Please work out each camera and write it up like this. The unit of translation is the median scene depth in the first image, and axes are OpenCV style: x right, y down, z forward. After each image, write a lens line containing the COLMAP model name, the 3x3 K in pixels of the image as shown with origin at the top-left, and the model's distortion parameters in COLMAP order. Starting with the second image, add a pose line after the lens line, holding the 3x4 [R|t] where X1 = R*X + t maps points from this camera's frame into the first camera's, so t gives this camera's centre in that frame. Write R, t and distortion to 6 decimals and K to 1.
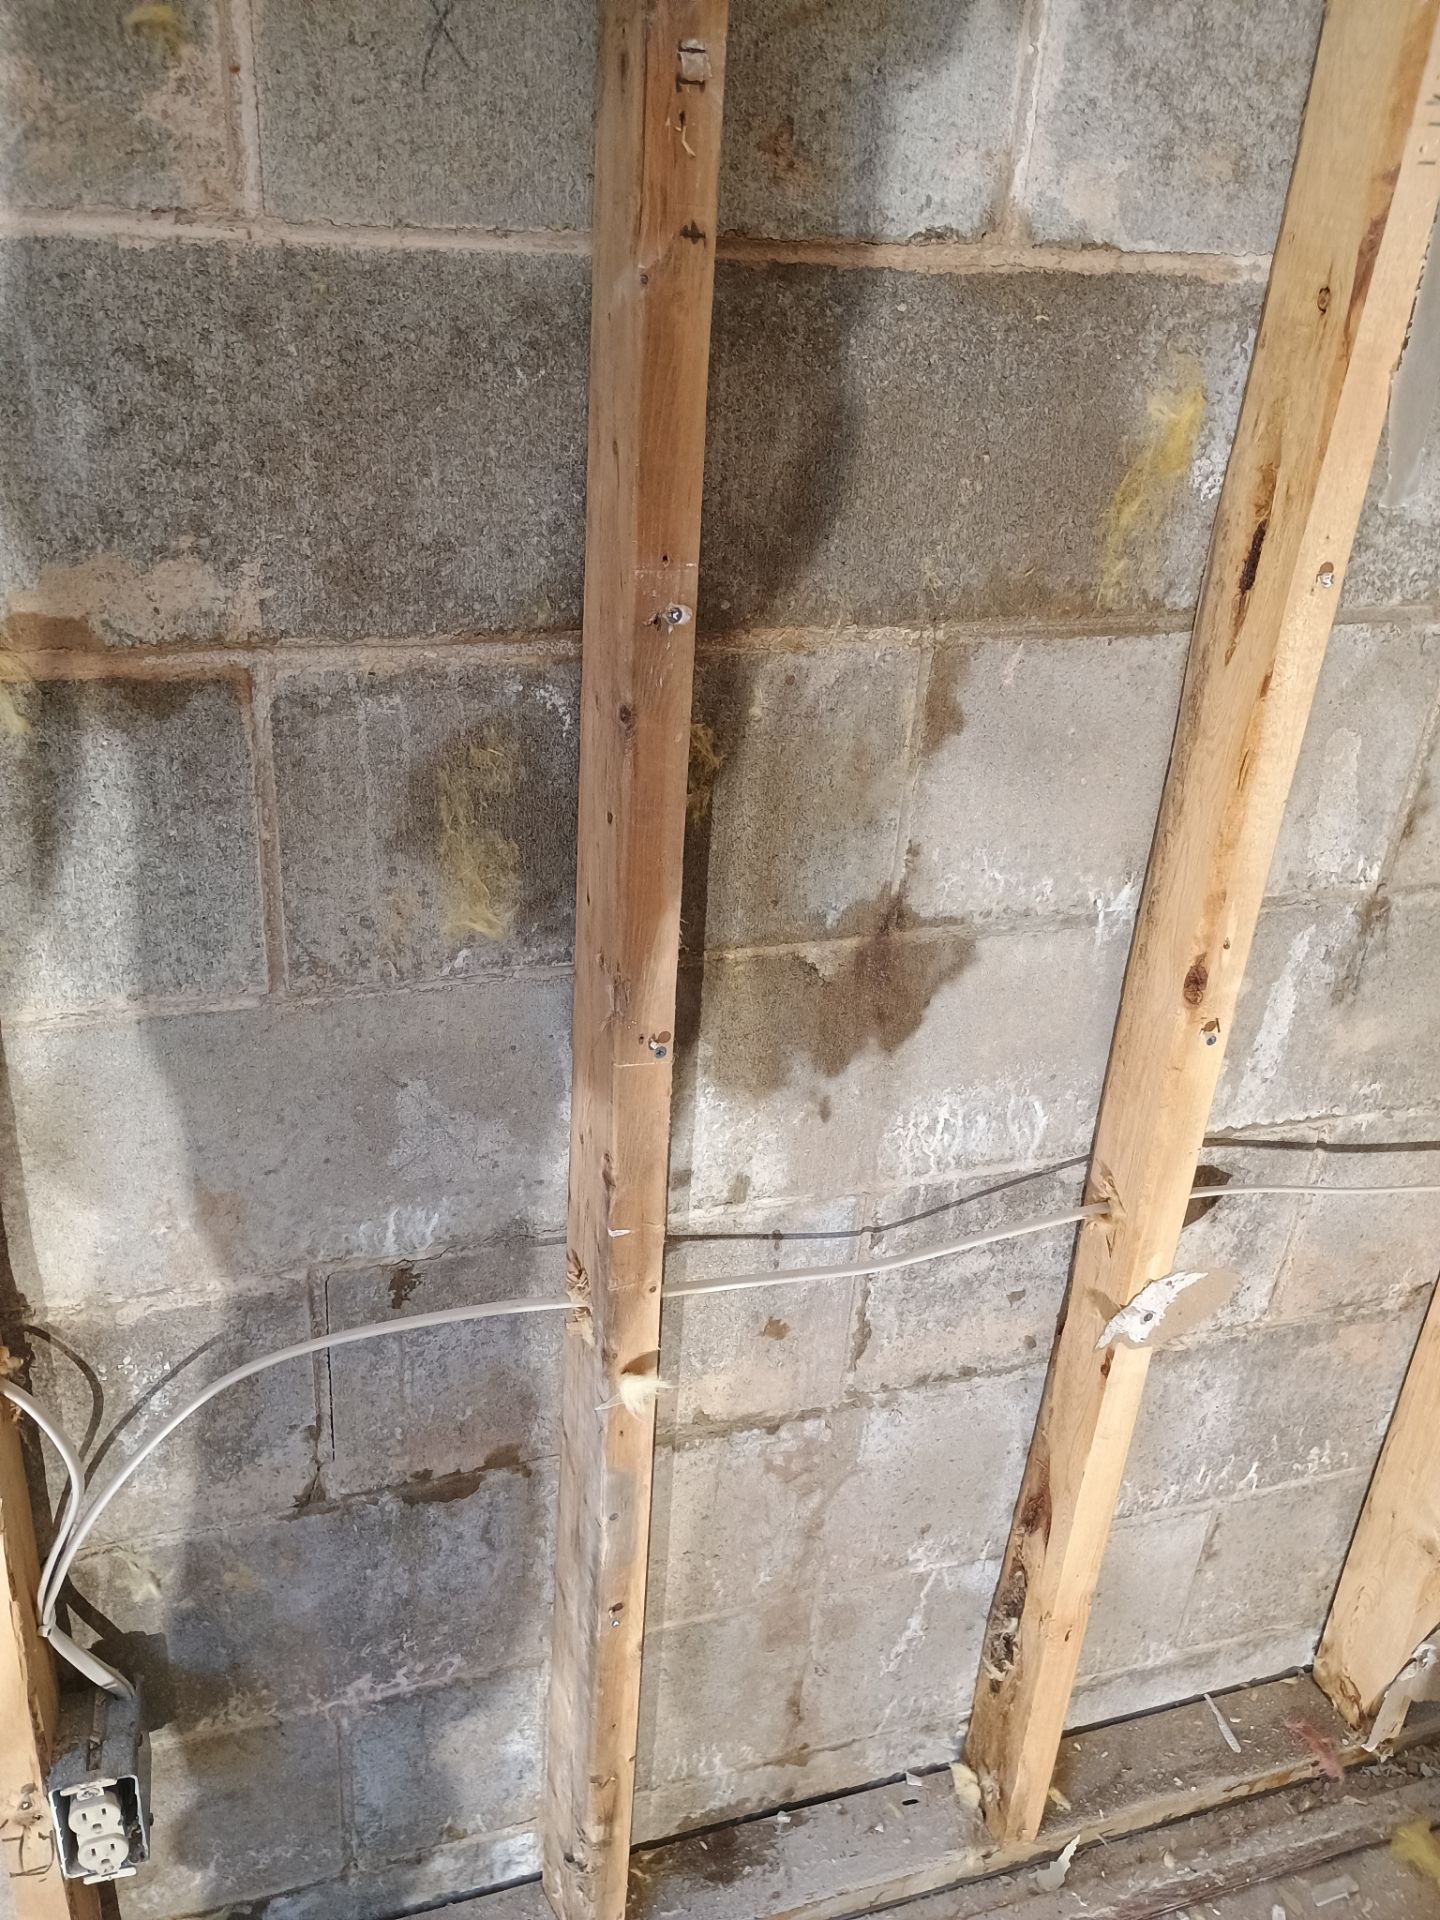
lens RADIAL K [[1577.3, 0, 630.6], [0, 1577.3, 967.9], [0, 0, 1]] dist [0.051570, -0.073218]
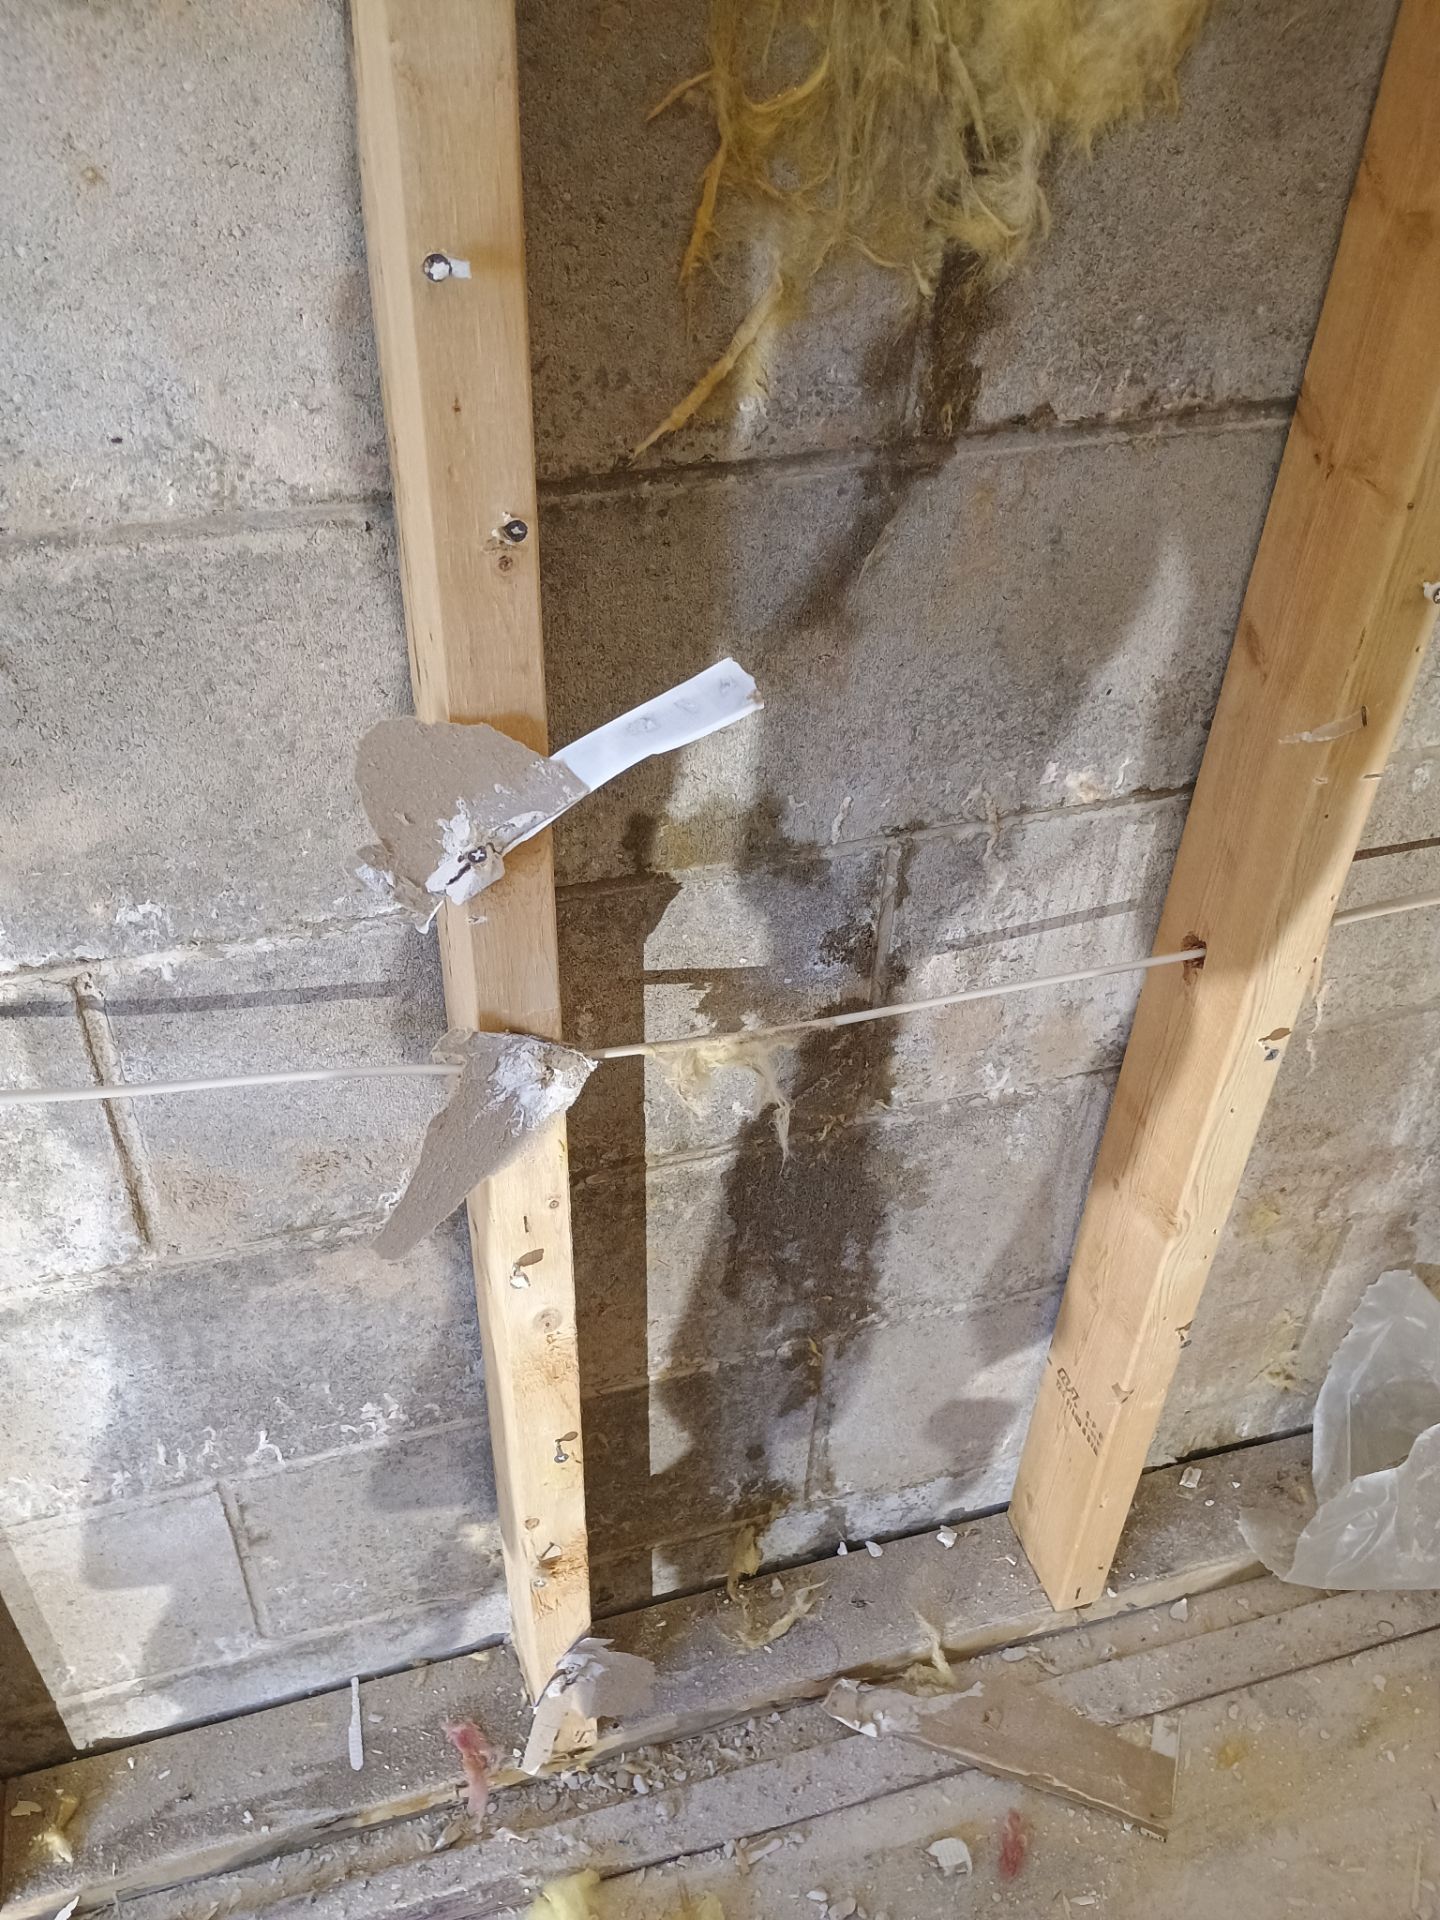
lens RADIAL K [[1688.9, 0, 690.8], [0, 1688.9, 965.7], [0, 0, 1]] dist [0.065961, -0.111854]
pose [[0.999824, -0.008010, -0.016967, 0.664859], [0.011910, 0.969699, 0.244014, -0.047007], [0.014498, -0.244173, 0.969623, 0.428897]]
